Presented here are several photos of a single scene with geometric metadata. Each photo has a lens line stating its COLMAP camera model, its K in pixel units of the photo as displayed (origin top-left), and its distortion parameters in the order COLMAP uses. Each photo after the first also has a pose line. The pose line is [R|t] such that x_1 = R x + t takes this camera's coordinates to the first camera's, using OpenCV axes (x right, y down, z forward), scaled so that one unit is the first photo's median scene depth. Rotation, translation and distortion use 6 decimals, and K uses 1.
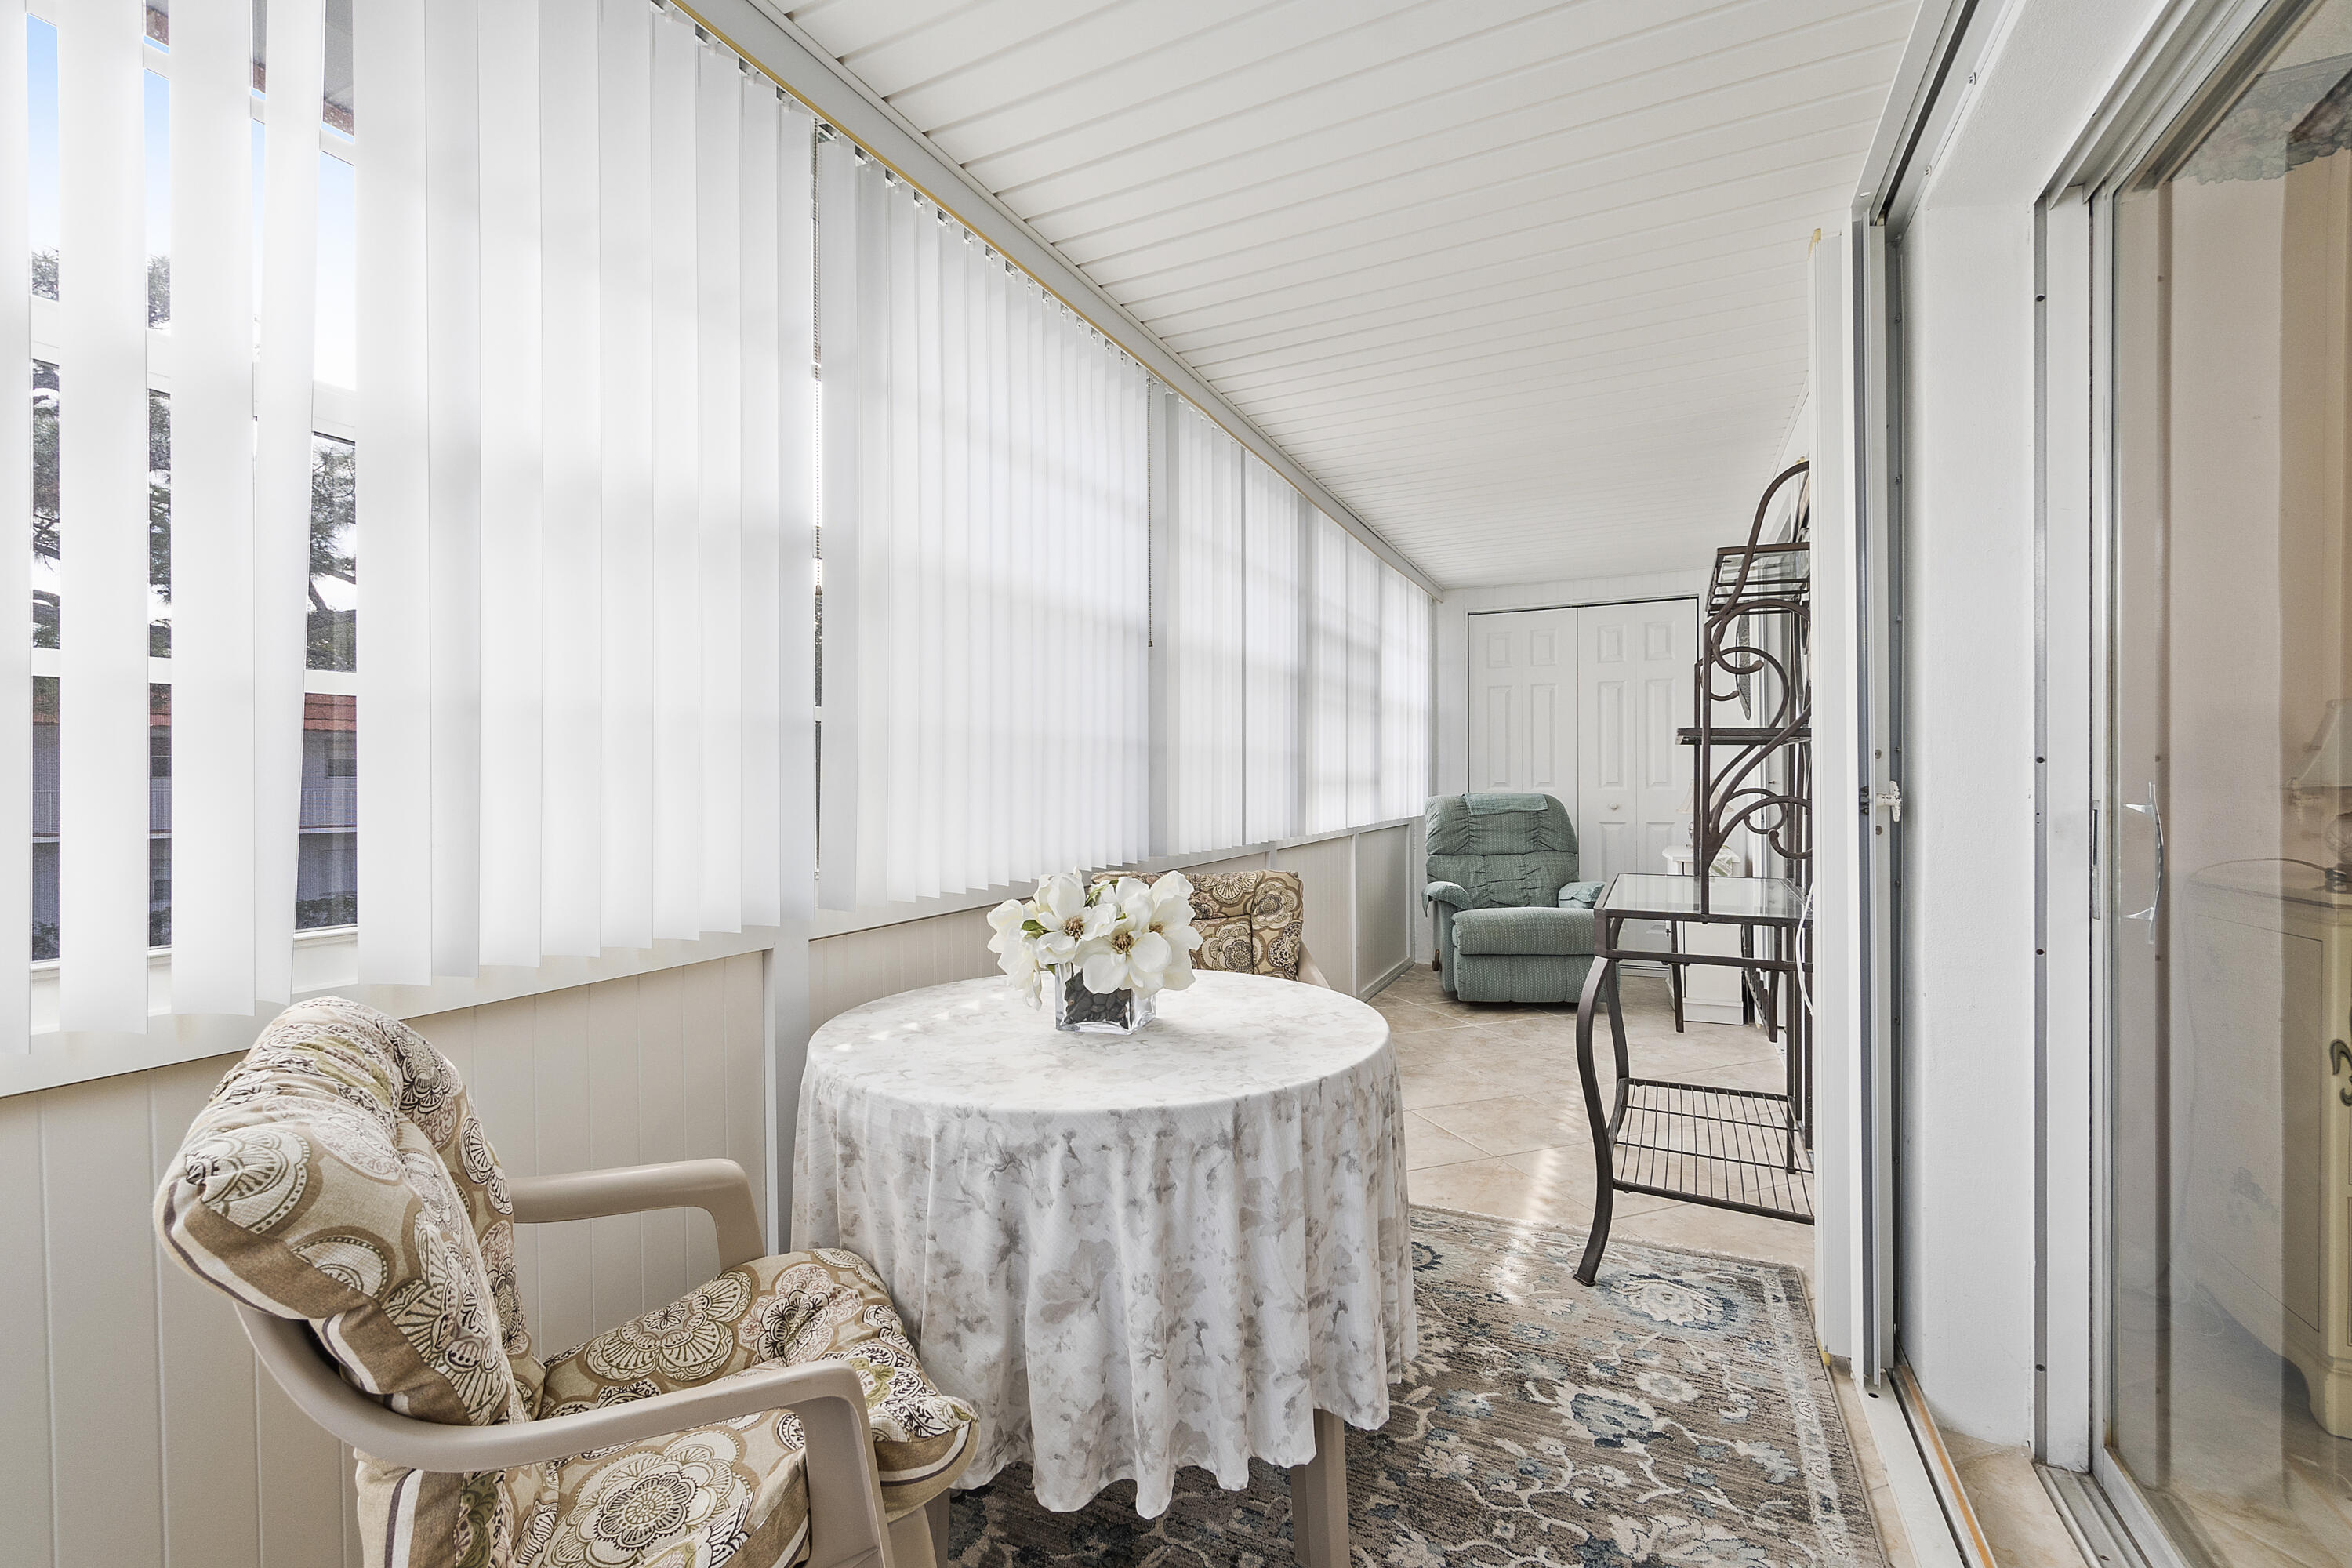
lens RADIAL K [[1024.0, 0, 1164.7], [0, 1024.0, 792.1], [0, 0, 1]] dist [-0.000259, 0.002992]
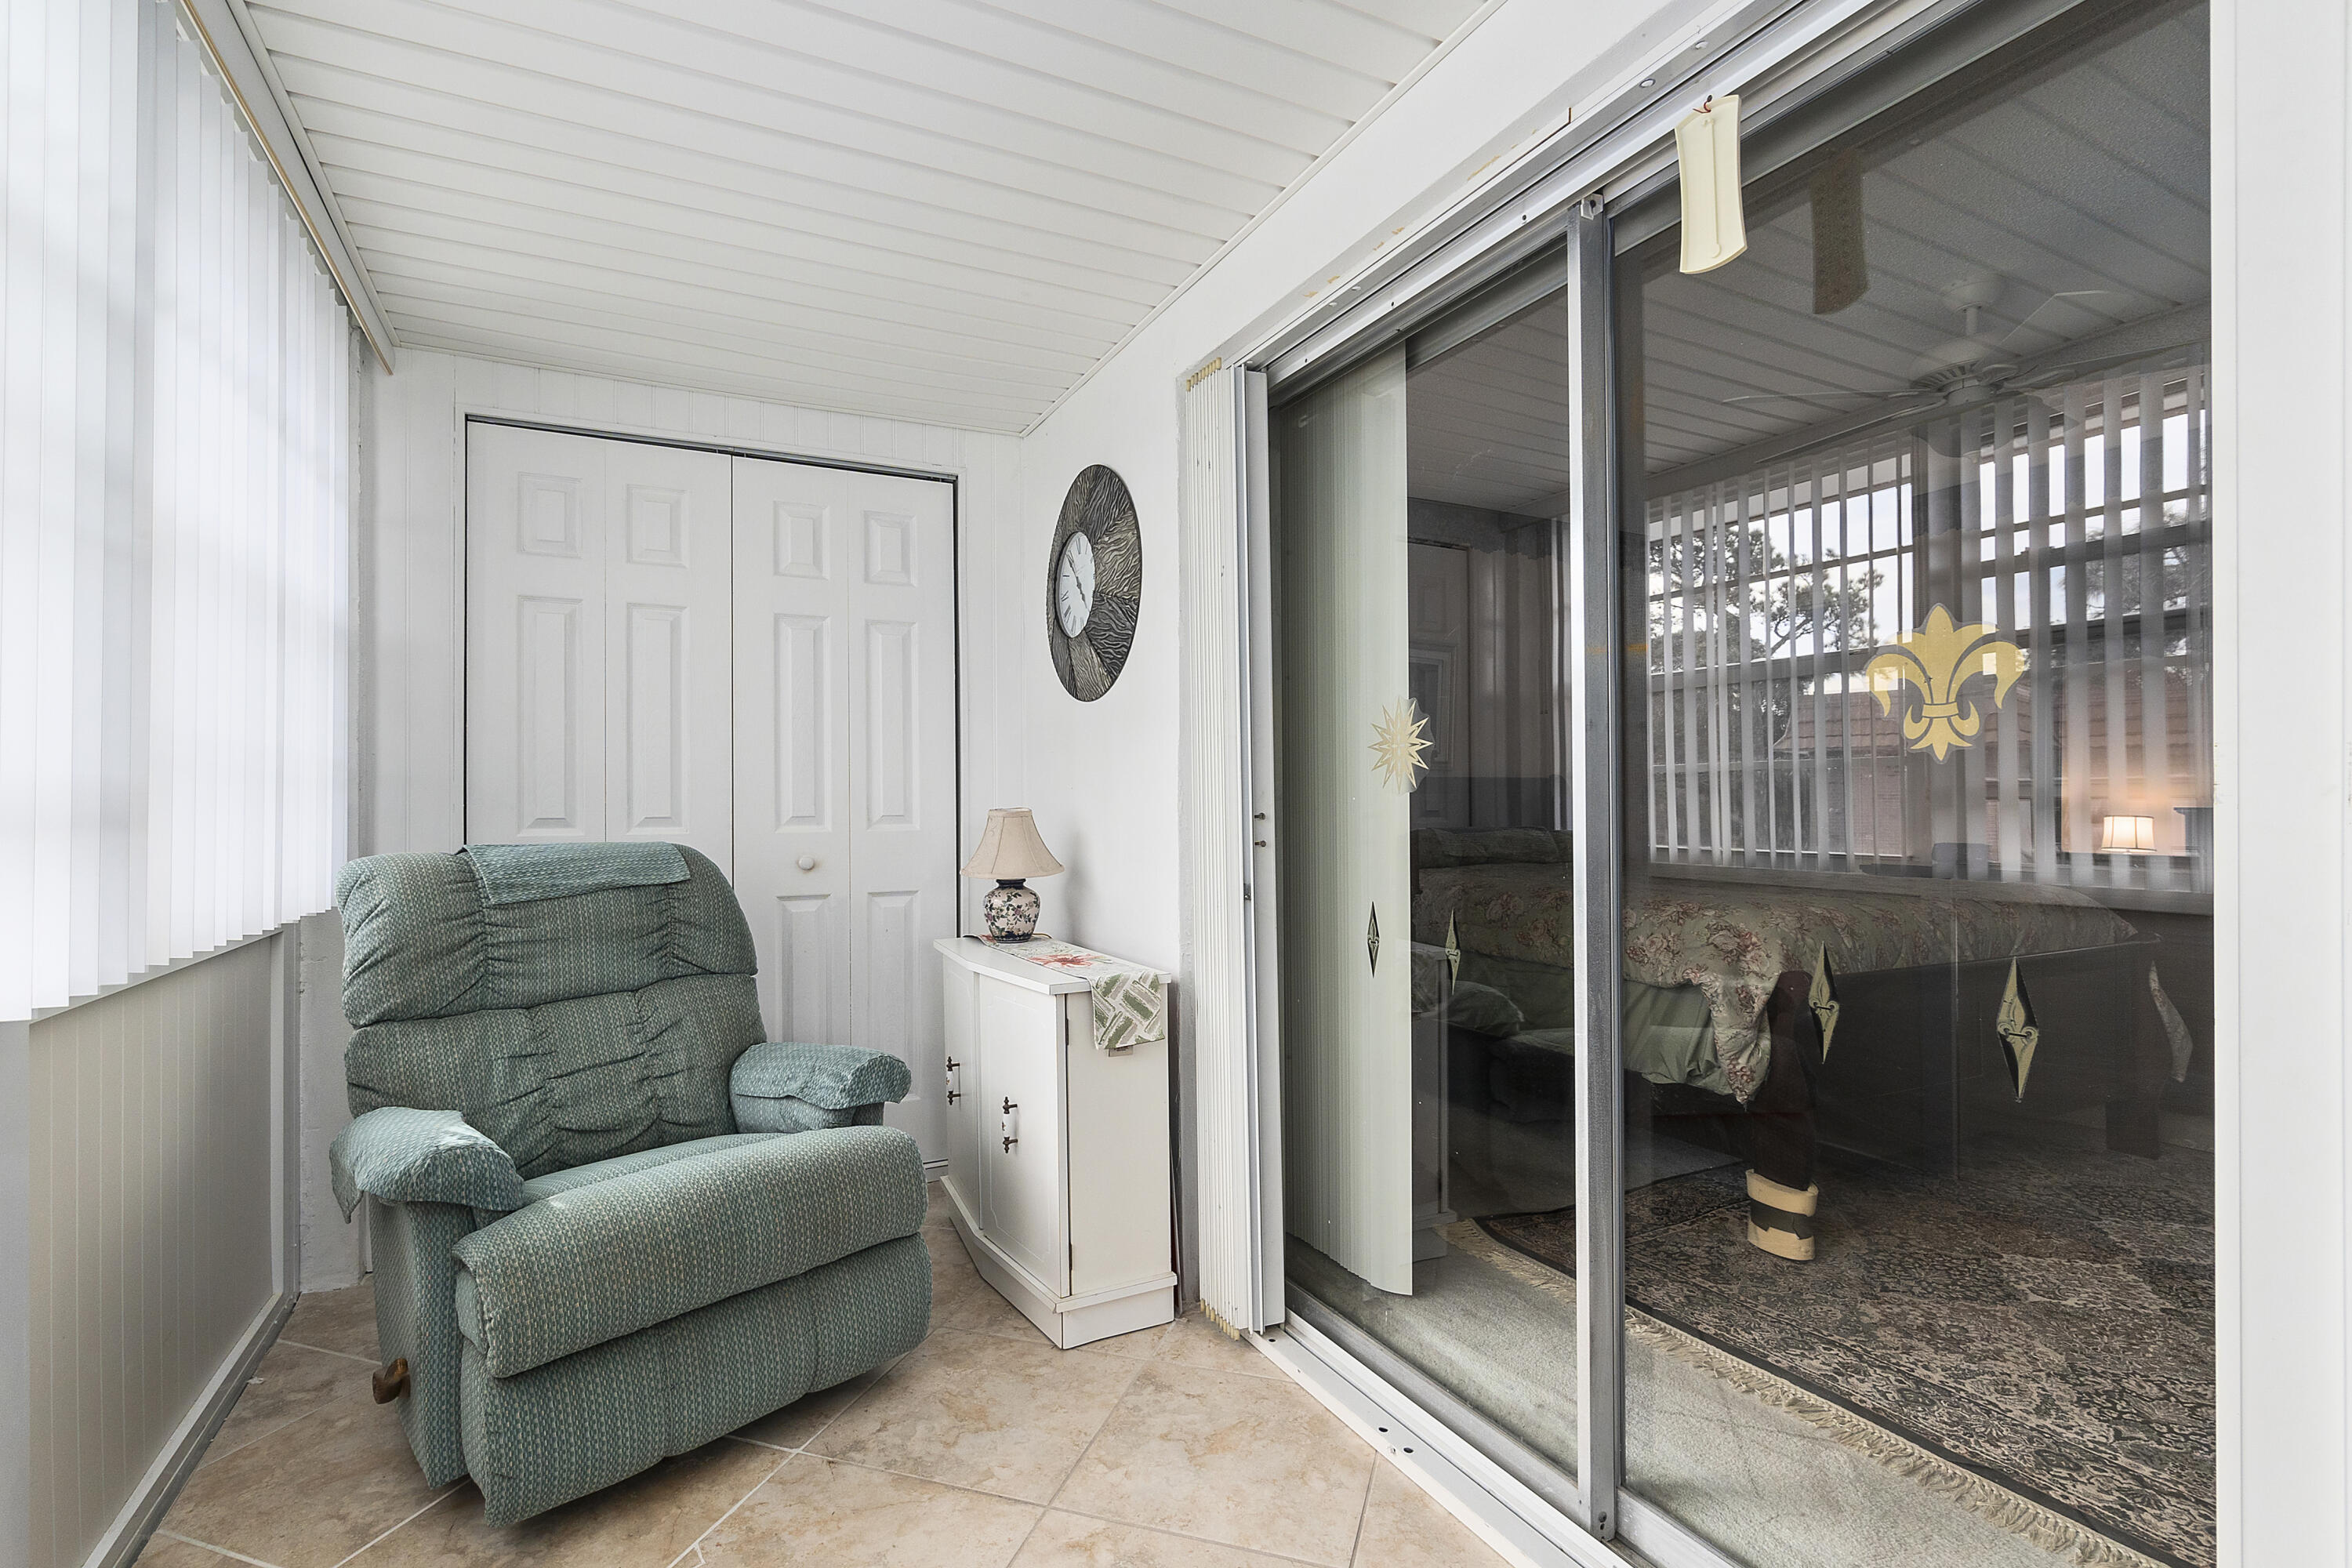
lens RADIAL K [[1024.0, 0, 1164.7], [0, 1024.0, 792.1], [0, 0, 1]] dist [-0.000259, 0.002992]
pose [[0.581037, 0.011959, 0.813789, 0.134134], [0.008111, 0.999757, -0.020482, -0.009617], [-0.813837, 0.018501, 0.580799, 0.574945]]
